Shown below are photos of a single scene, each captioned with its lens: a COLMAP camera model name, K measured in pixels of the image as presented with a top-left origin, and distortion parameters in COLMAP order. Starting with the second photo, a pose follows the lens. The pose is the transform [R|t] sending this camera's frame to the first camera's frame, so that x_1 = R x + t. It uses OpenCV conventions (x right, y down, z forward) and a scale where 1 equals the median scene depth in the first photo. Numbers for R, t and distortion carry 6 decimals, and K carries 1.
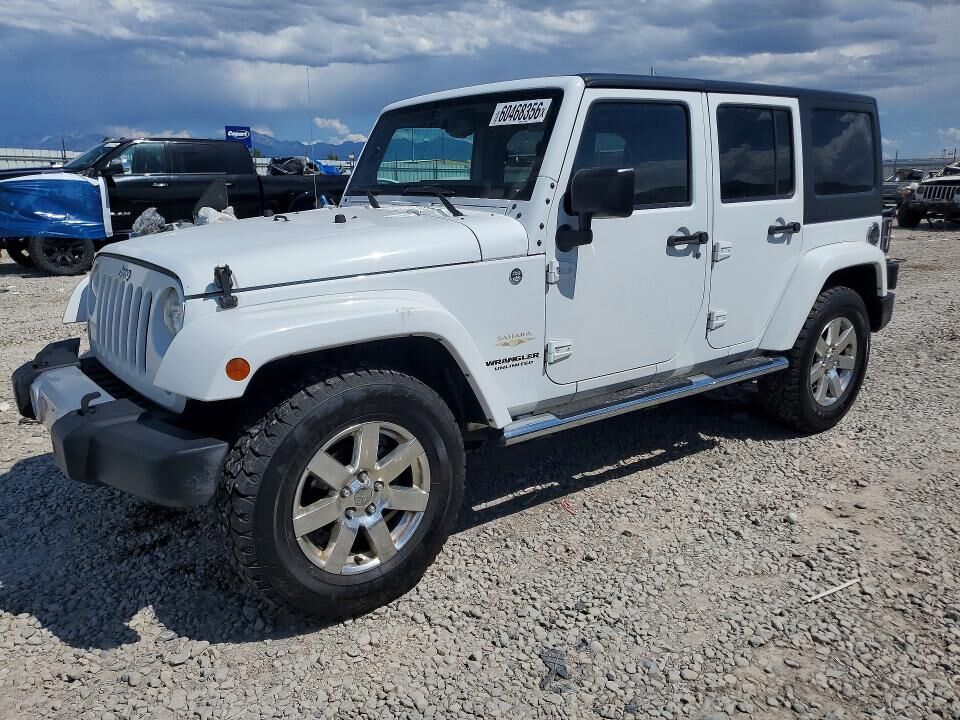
lens RADIAL K [[824.0, 0, 480.0], [0, 824.0, 360.0], [0, 0, 1]] dist [-0.000967, -0.001153]
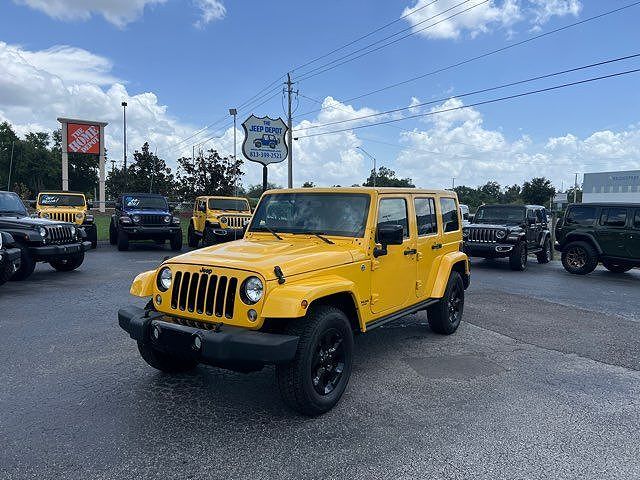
lens RADIAL K [[549.3, 0, 320.0], [0, 549.3, 240.0], [0, 0, 1]] dist [-0.000967, -0.001153]
pose [[0.948311, -0.002677, 0.317332, -0.551894], [0.050893, 0.988305, -0.143749, 0.040654], [-0.313236, 0.152469, 0.937356, -0.472226]]
